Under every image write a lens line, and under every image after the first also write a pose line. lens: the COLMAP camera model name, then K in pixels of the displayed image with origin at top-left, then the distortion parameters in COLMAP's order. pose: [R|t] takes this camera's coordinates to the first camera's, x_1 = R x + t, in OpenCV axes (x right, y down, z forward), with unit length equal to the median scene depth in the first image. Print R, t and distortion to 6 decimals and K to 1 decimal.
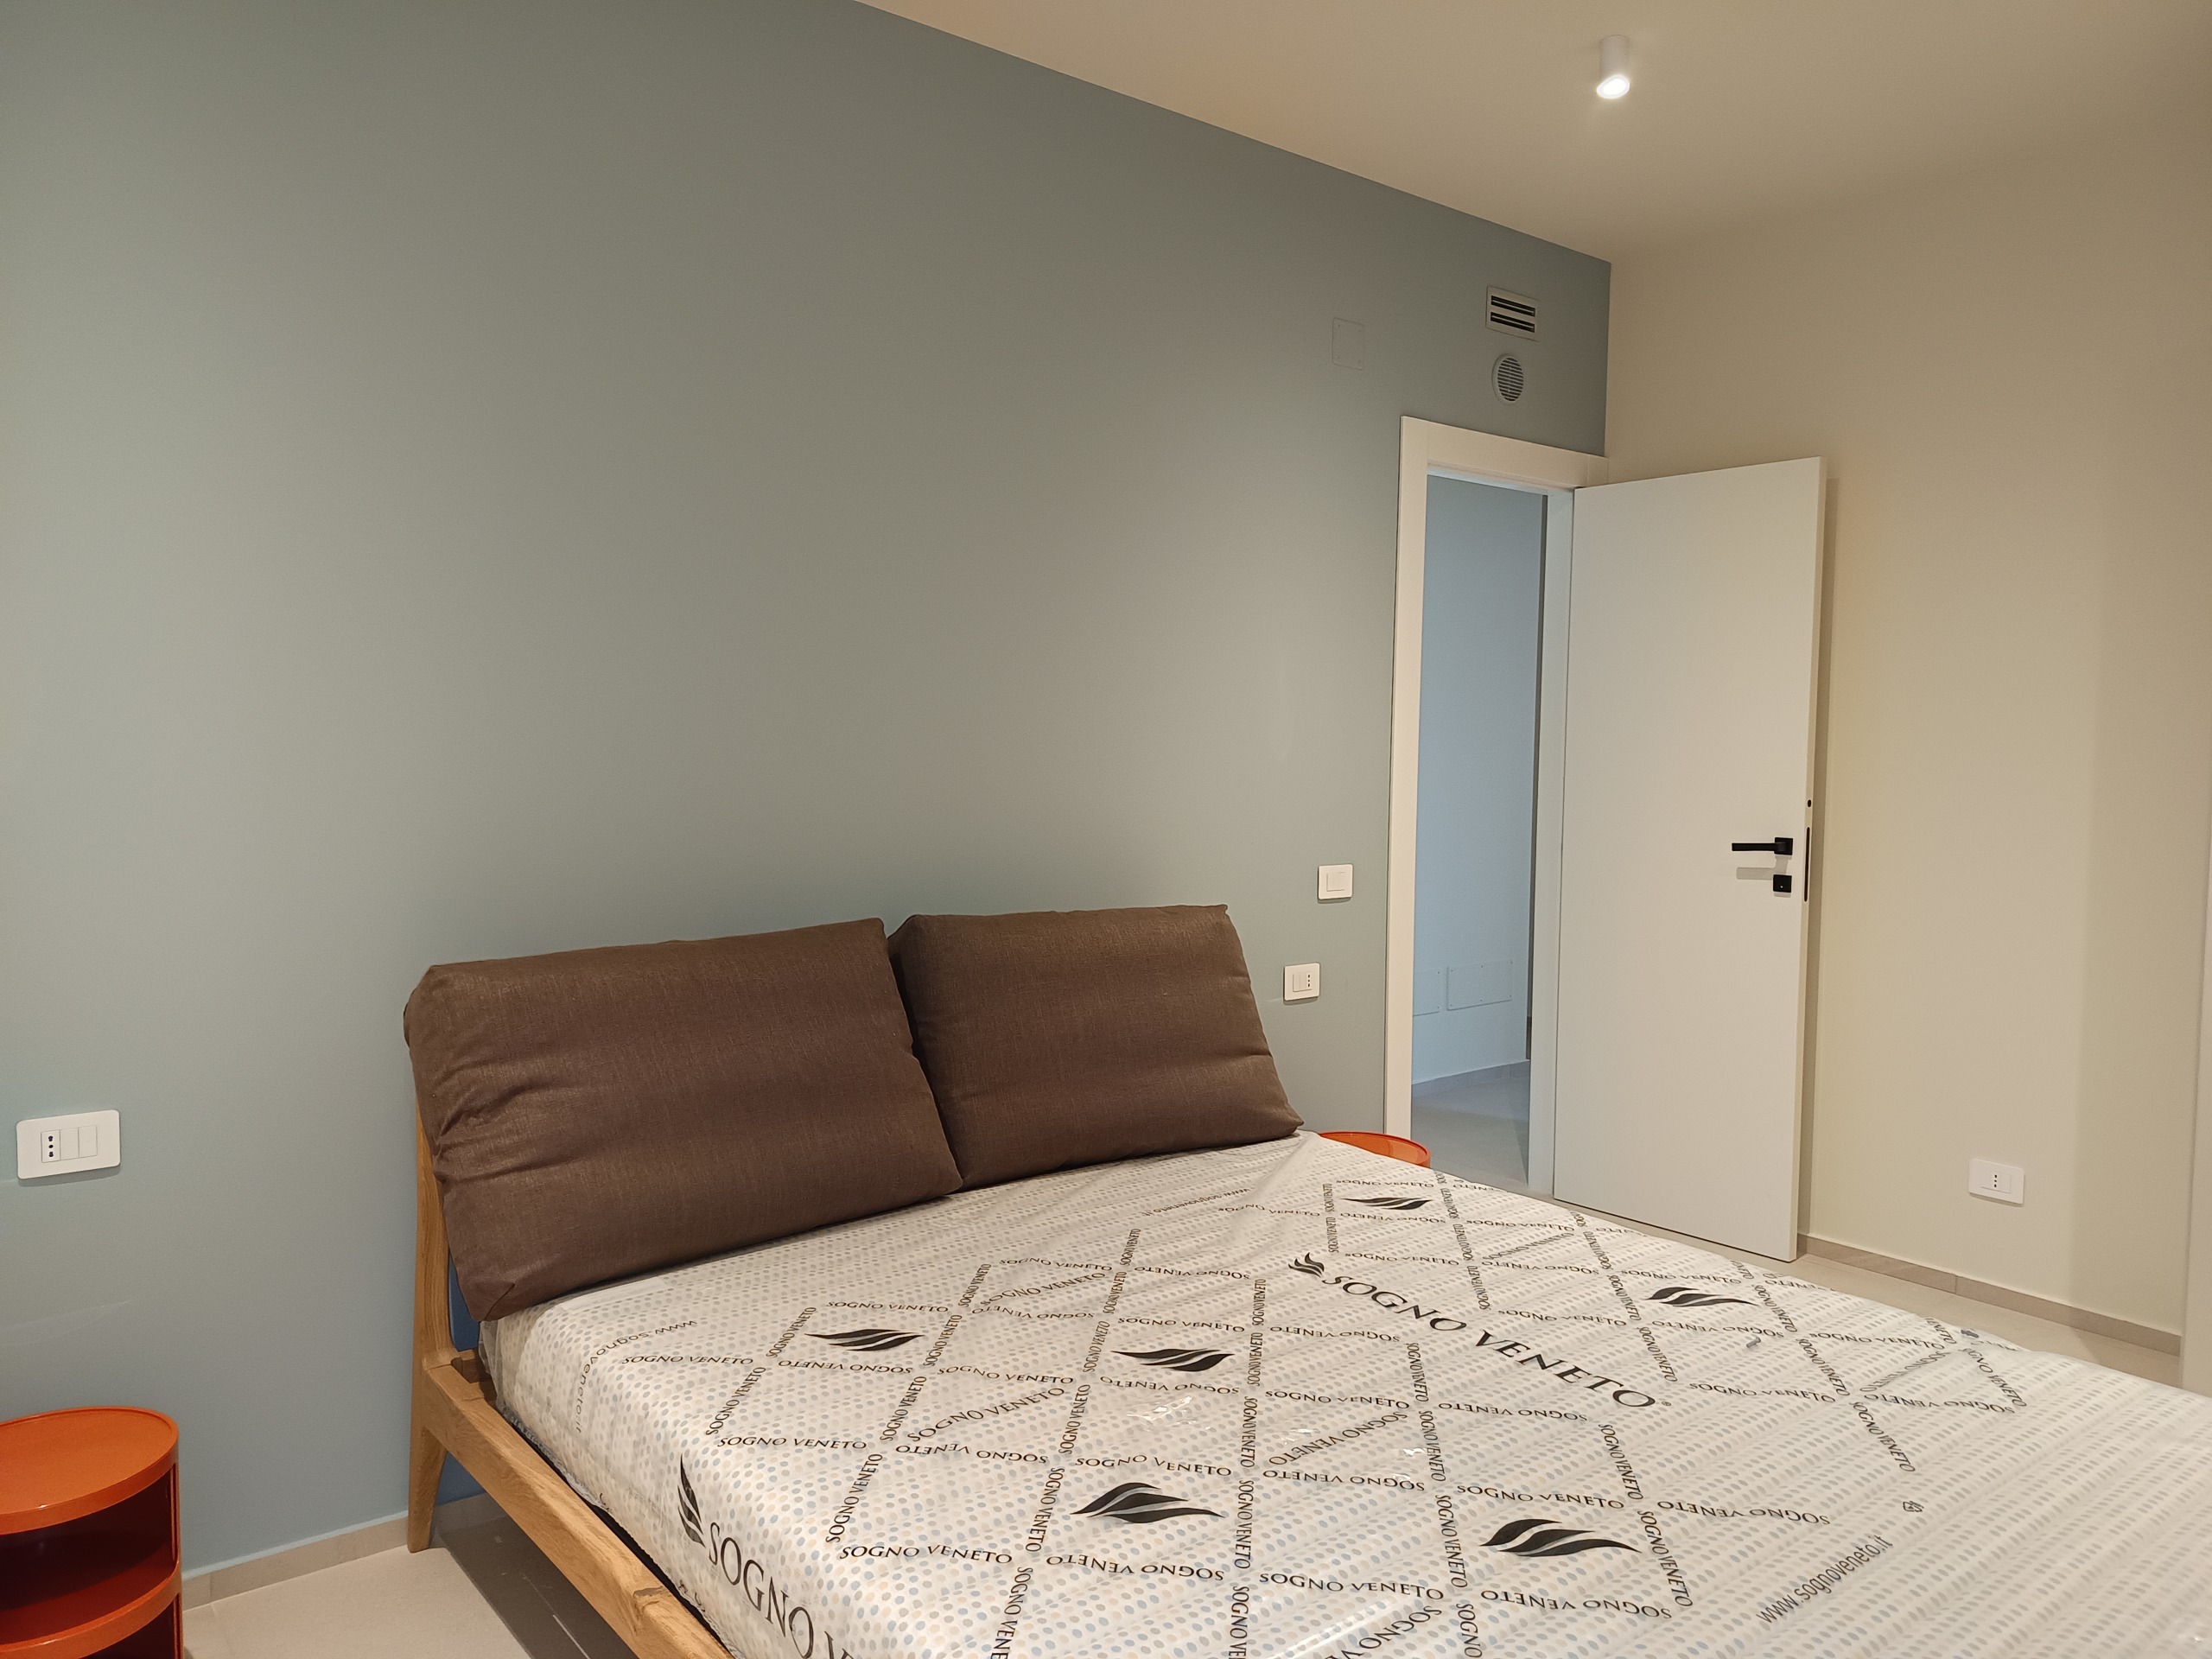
lens RADIAL K [[1556.6, 0, 1109.8], [0, 1556.6, 835.4], [0, 0, 1]] dist [0.023390, -0.009279]
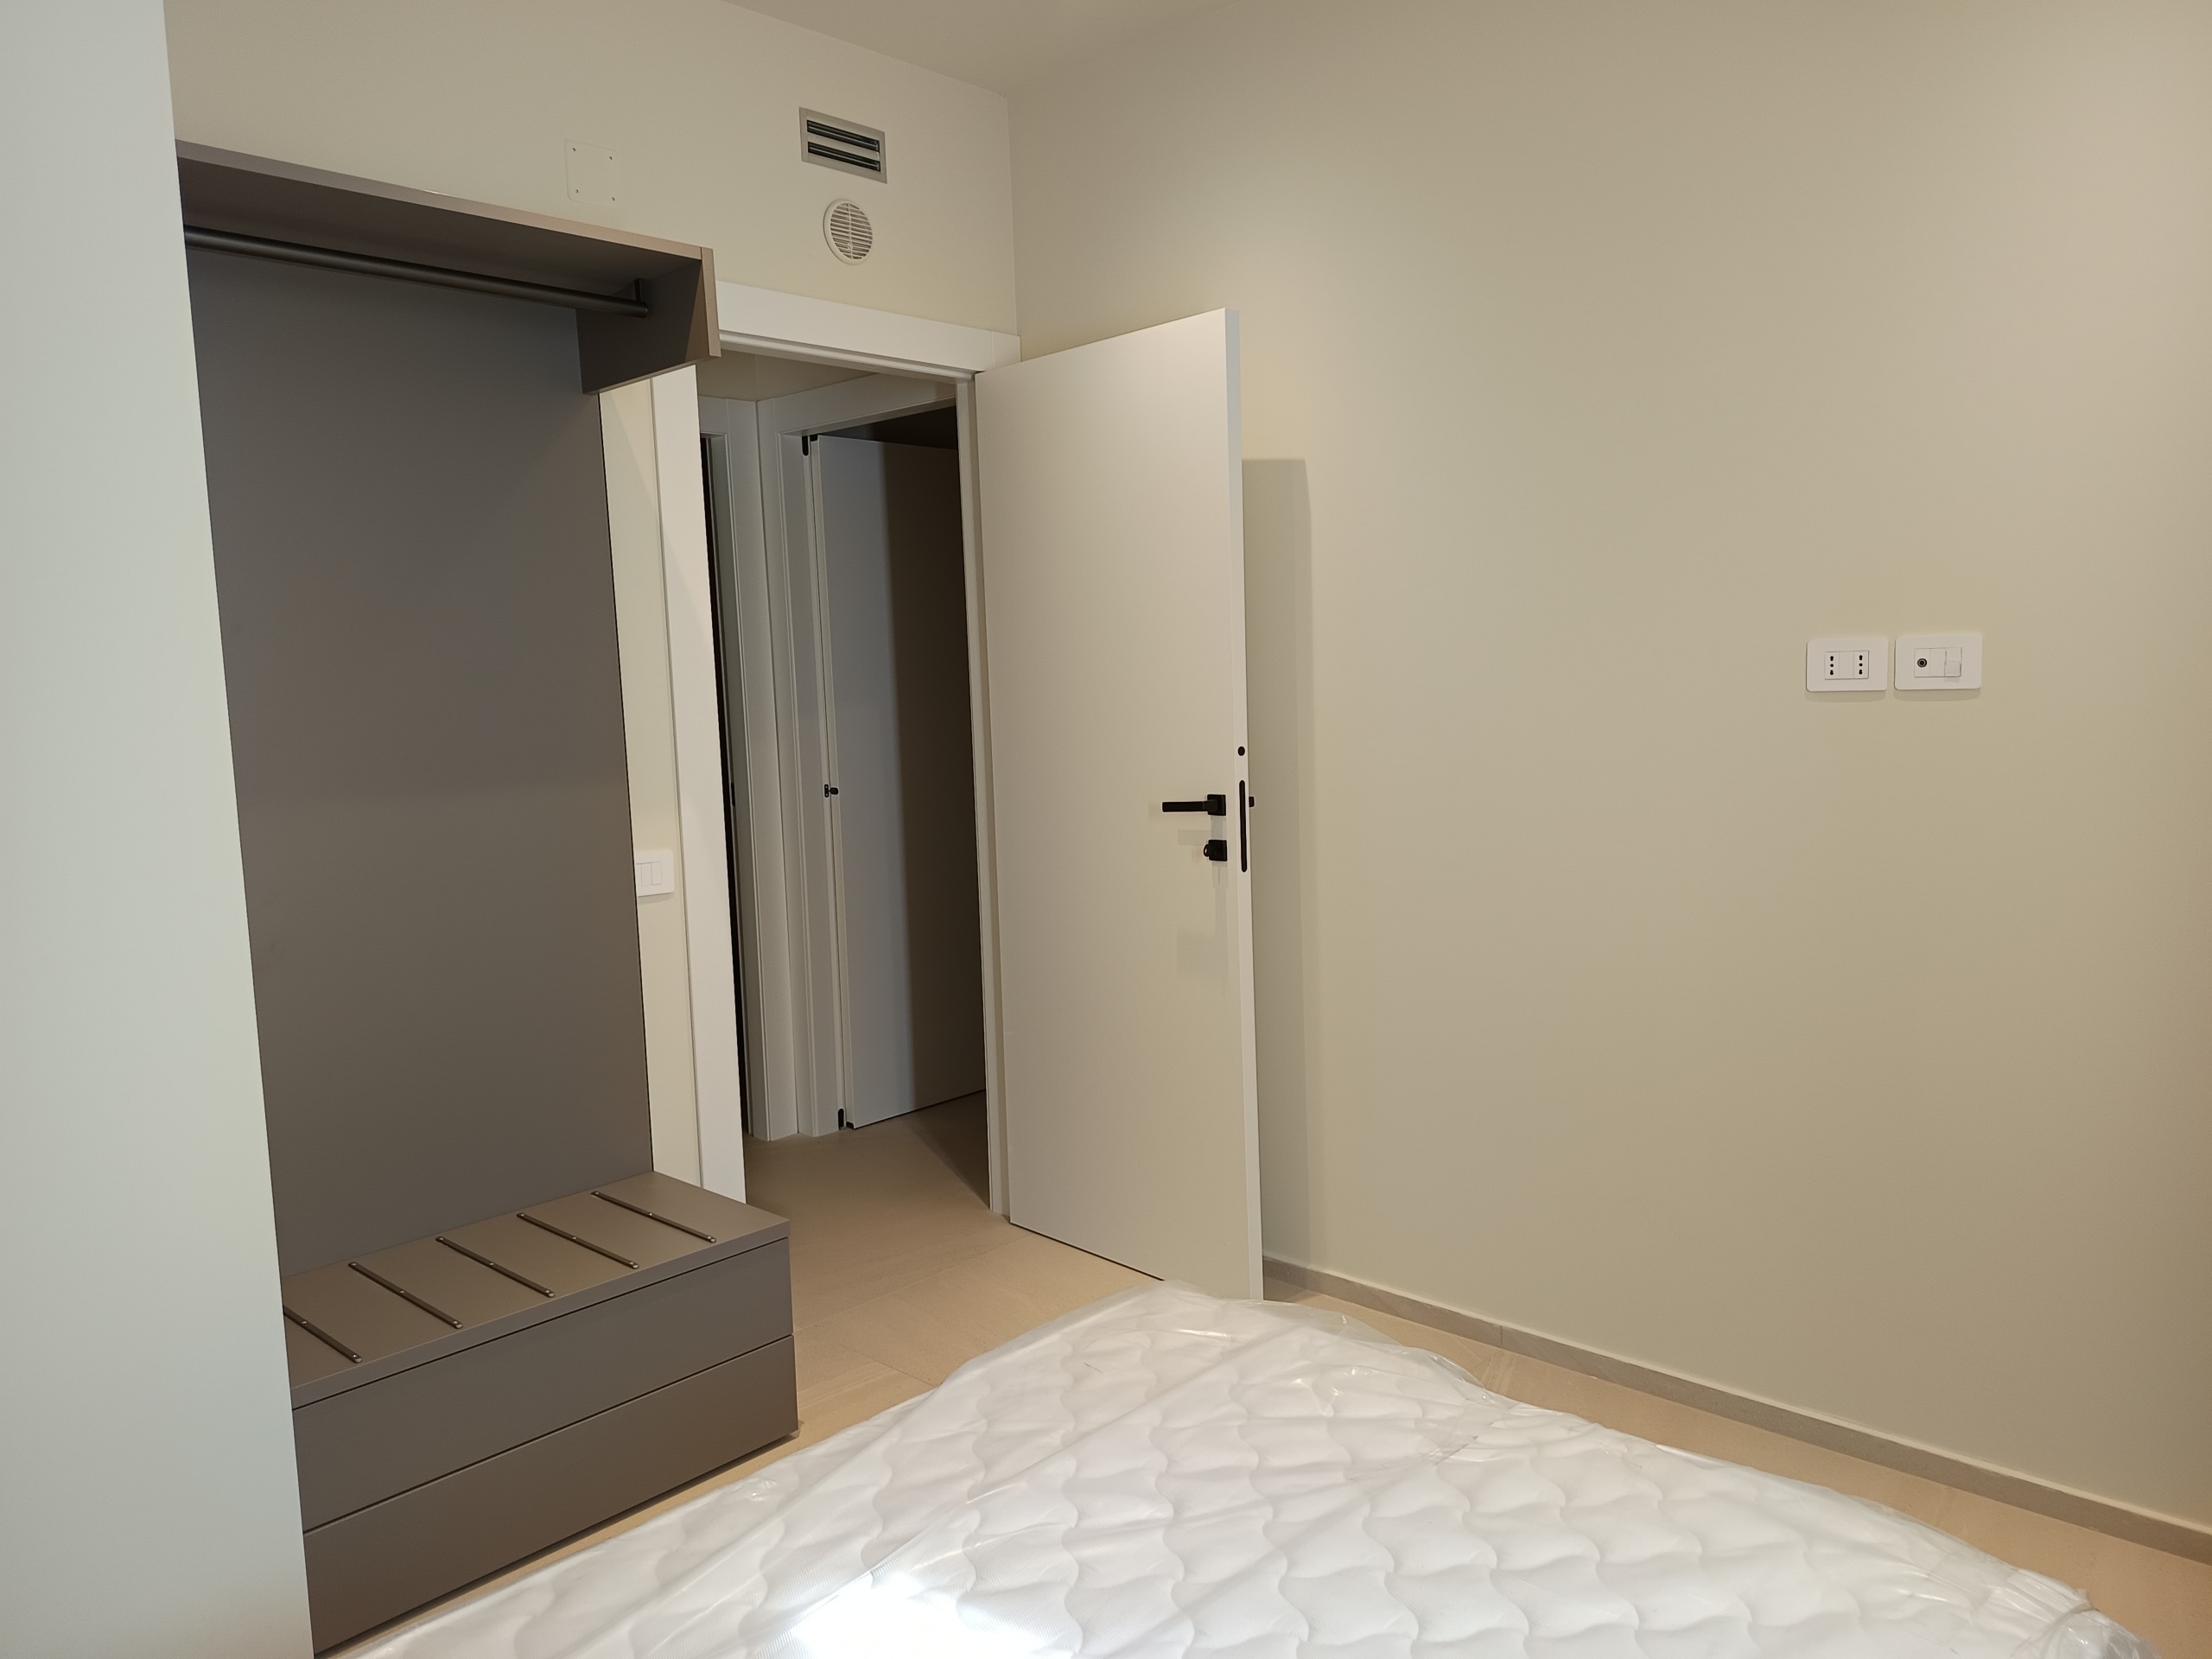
lens RADIAL K [[1556.6, 0, 1106.5], [0, 1556.6, 824.8], [0, 0, 1]] dist [0.023390, -0.009279]
pose [[0.990420, -0.054750, 0.126769, 0.268518], [0.050175, 0.997978, 0.039010, -0.017530], [-0.128649, -0.032275, 0.991165, 0.191943]]
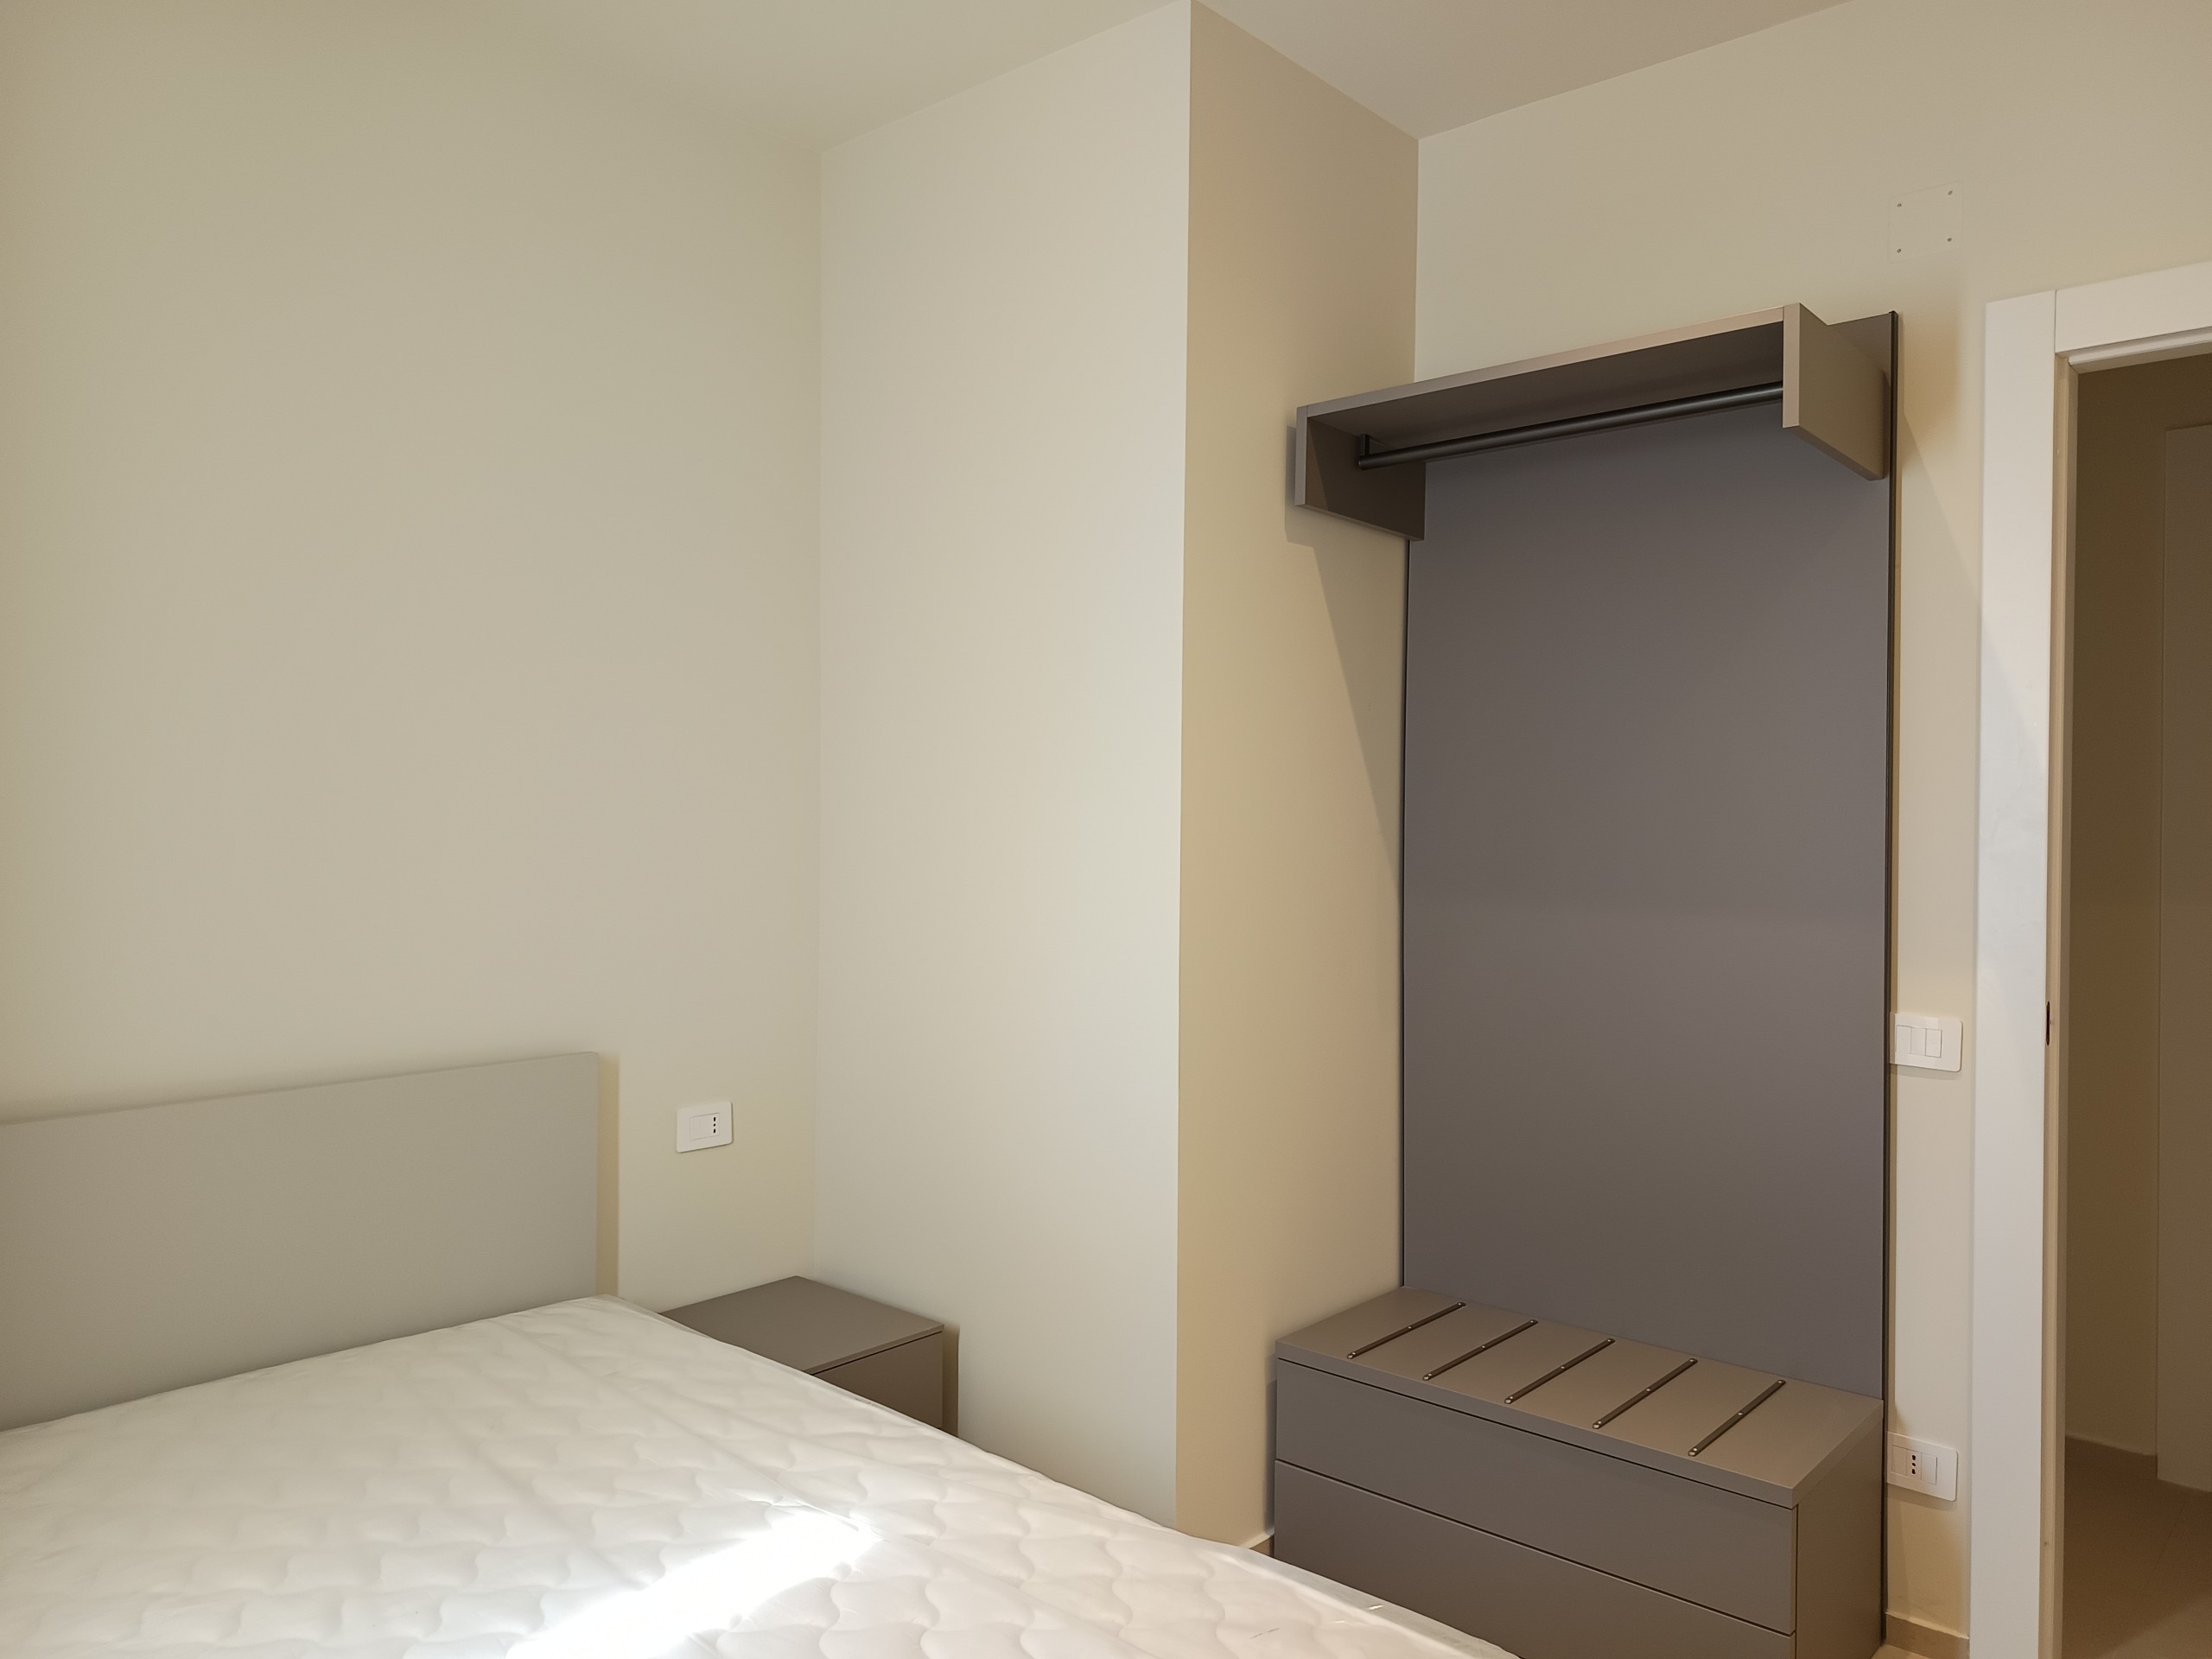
lens RADIAL K [[1556.6, 0, 1110.2], [0, 1556.6, 827.7], [0, 0, 1]] dist [0.023390, -0.009279]
pose [[0.158753, 0.001352, -0.987317, 0.567330], [-0.076012, 0.997048, -0.010857, -0.025092], [0.984388, 0.076772, 0.158387, 0.435832]]
